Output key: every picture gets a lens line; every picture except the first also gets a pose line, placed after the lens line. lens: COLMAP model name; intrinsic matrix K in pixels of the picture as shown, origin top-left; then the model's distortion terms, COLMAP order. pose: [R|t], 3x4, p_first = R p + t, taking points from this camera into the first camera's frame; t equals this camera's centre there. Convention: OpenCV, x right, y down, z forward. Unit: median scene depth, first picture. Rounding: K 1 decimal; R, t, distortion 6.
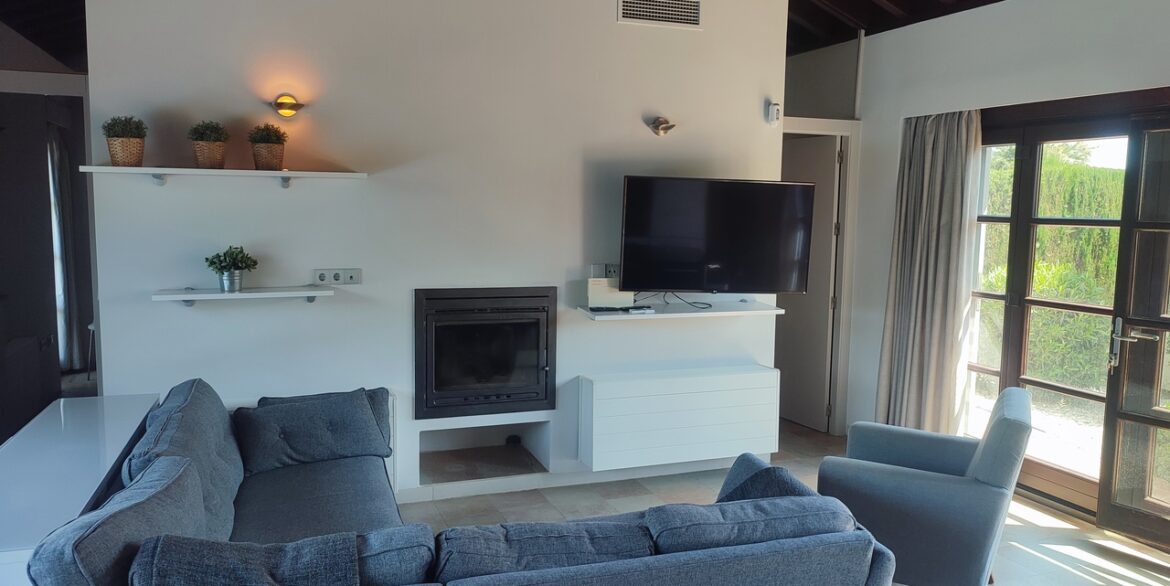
lens RADIAL K [[838.6, 0, 587.7], [0, 838.6, 294.5], [0, 0, 1]] dist [0.007571, -0.008648]
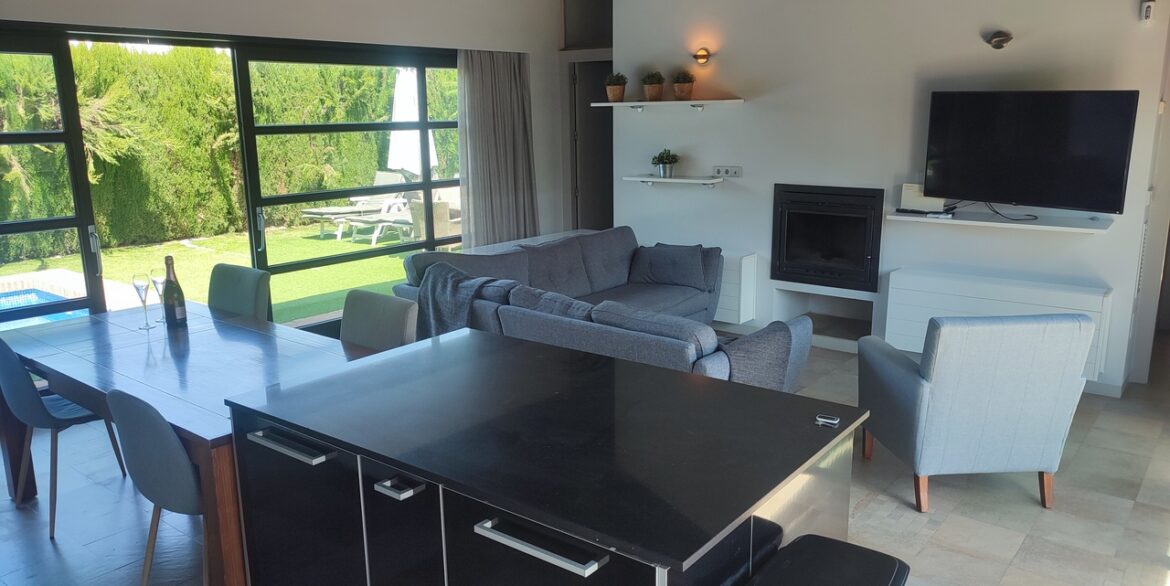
lens RADIAL K [[838.6, 0, 576.1], [0, 838.6, 290.7], [0, 0, 1]] dist [0.007571, -0.008648]
pose [[0.501071, 0.157958, -0.850868, 0.854239], [-0.074193, 0.987422, 0.139617, -0.001185], [0.862220, -0.006830, 0.506488, 0.030392]]
